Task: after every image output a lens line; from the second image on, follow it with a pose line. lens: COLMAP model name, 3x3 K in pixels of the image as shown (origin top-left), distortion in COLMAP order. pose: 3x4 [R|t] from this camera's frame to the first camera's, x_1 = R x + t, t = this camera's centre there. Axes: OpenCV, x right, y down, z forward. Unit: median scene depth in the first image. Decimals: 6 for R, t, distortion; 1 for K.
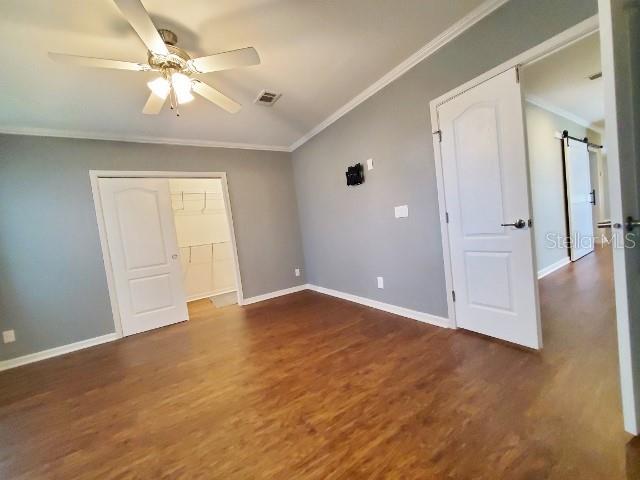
lens RADIAL K [[252.6, 0, 317.2], [0, 252.6, 241.0], [0, 0, 1]] dist [0.000364, -0.000210]
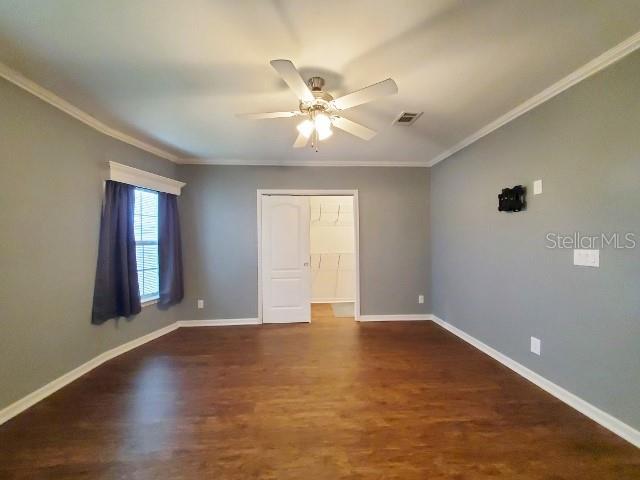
lens RADIAL K [[252.6, 0, 317.2], [0, 252.6, 241.0], [0, 0, 1]] dist [0.000364, -0.000210]
pose [[0.868159, 0.110919, -0.483732, 0.027091], [-0.122028, 0.992490, 0.008571, -0.096588], [0.481050, 0.051588, 0.875174, 0.041252]]
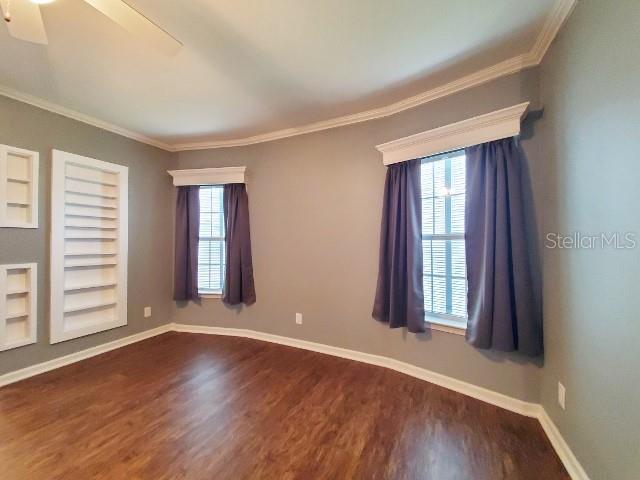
lens RADIAL K [[255.3, 0, 320.0], [0, 255.3, 240.0], [0, 0, 1]] dist [0.000089, -0.000040]
pose [[-0.850357, 0.122611, -0.511722, -0.670851], [0.079148, 0.991214, 0.105974, -0.078048], [0.520219, 0.049614, -0.852590, 1.505350]]
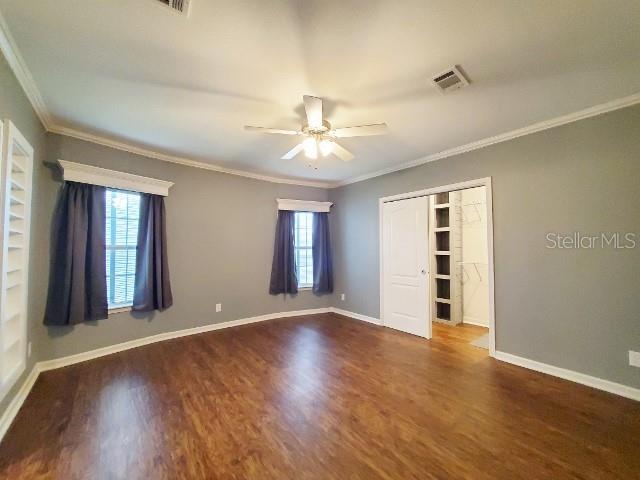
lens RADIAL K [[252.6, 0, 317.2], [0, 252.6, 241.0], [0, 0, 1]] dist [0.000364, -0.000210]
pose [[0.106638, 0.086452, -0.990532, 0.648094], [-0.063726, 0.994759, 0.079960, -0.195897], [0.992254, 0.054596, 0.111588, 0.749458]]
